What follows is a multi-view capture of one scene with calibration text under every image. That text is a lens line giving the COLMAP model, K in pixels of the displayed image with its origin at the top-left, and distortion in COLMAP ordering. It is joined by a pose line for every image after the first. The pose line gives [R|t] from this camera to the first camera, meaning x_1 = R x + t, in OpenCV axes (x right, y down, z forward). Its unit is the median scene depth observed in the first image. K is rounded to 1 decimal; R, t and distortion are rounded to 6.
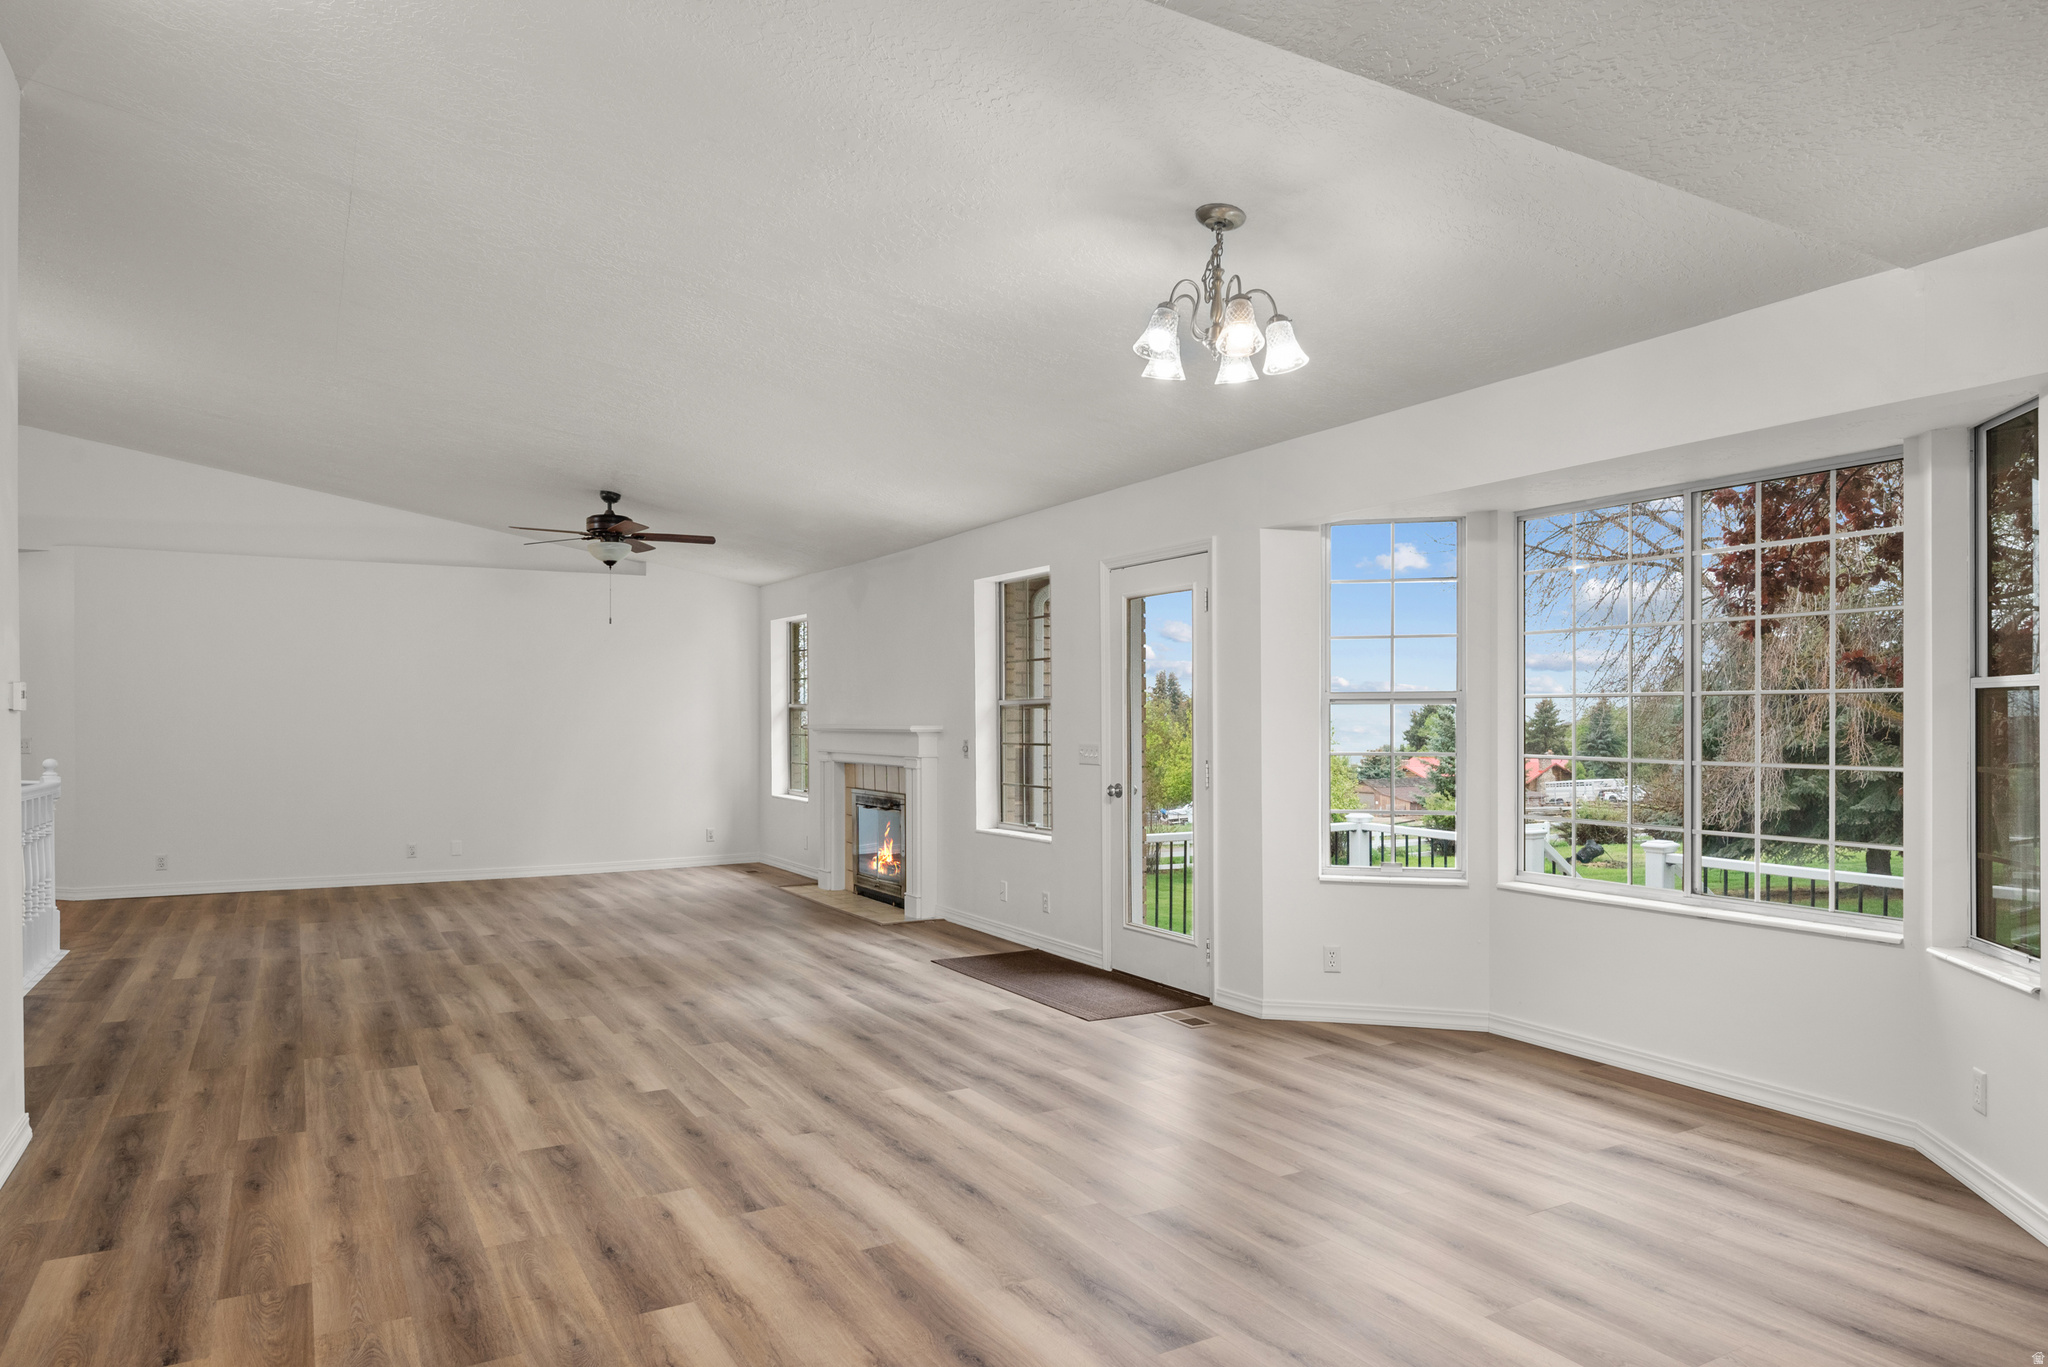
lens RADIAL K [[1283.0, 0, 1024.4], [0, 1283.0, 708.6], [0, 0, 1]] dist [-0.029060, -0.000089]
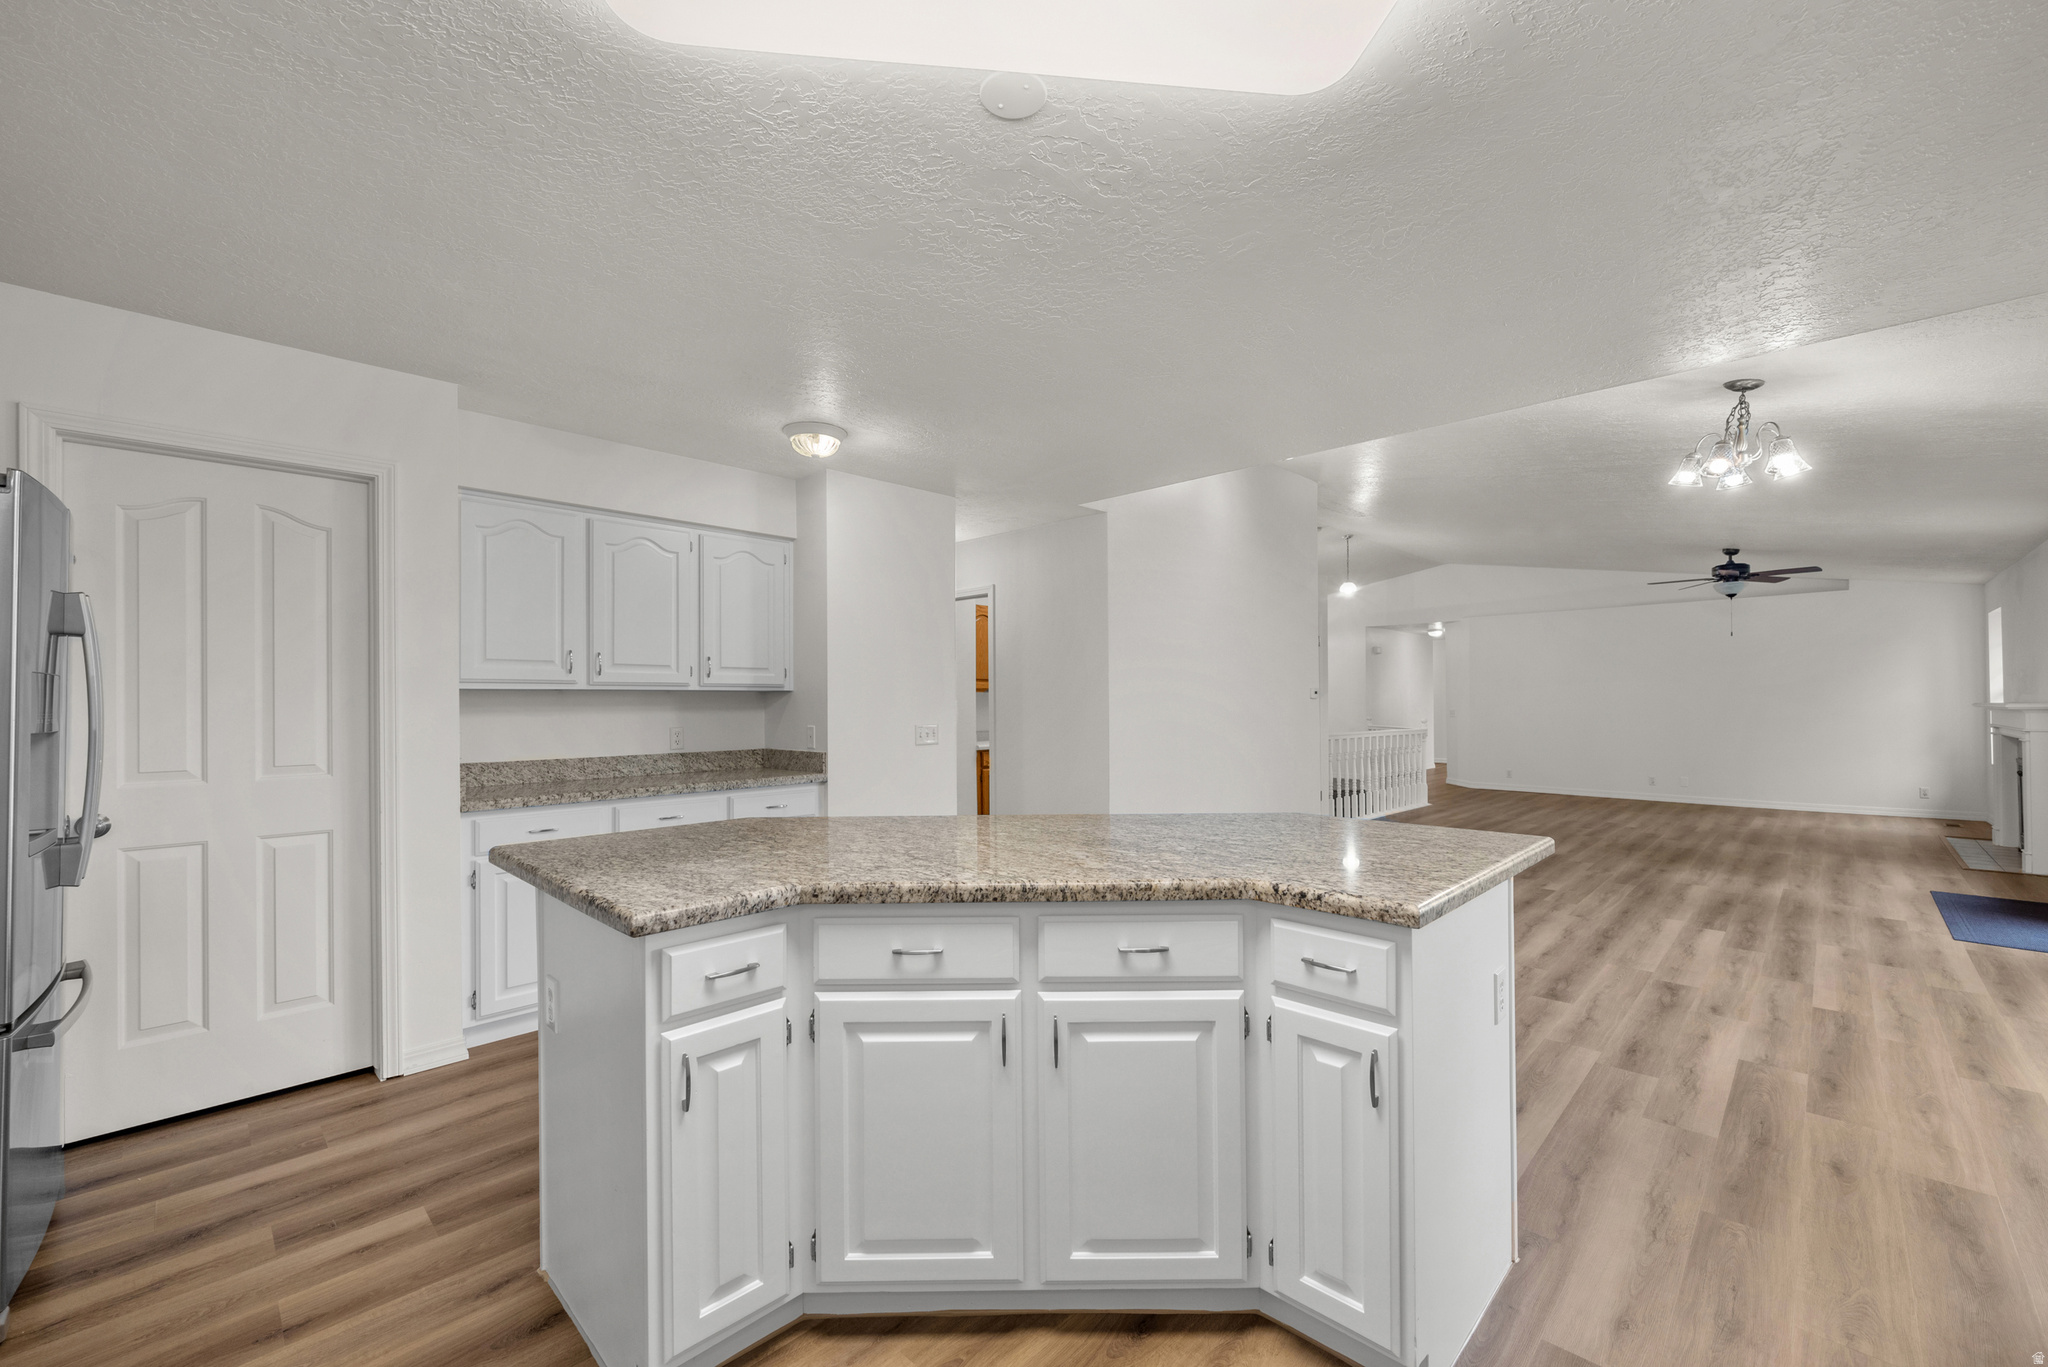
lens RADIAL K [[825.6, 0, 1024.0], [0, 825.6, 683.5], [0, 0, 1]] dist [-0.000019, 0.000000]
pose [[0.271376, -0.023781, -0.962180, 0.380442], [0.011673, 0.999703, -0.021416, 0.000107], [0.962403, -0.005420, 0.271573, -0.061820]]
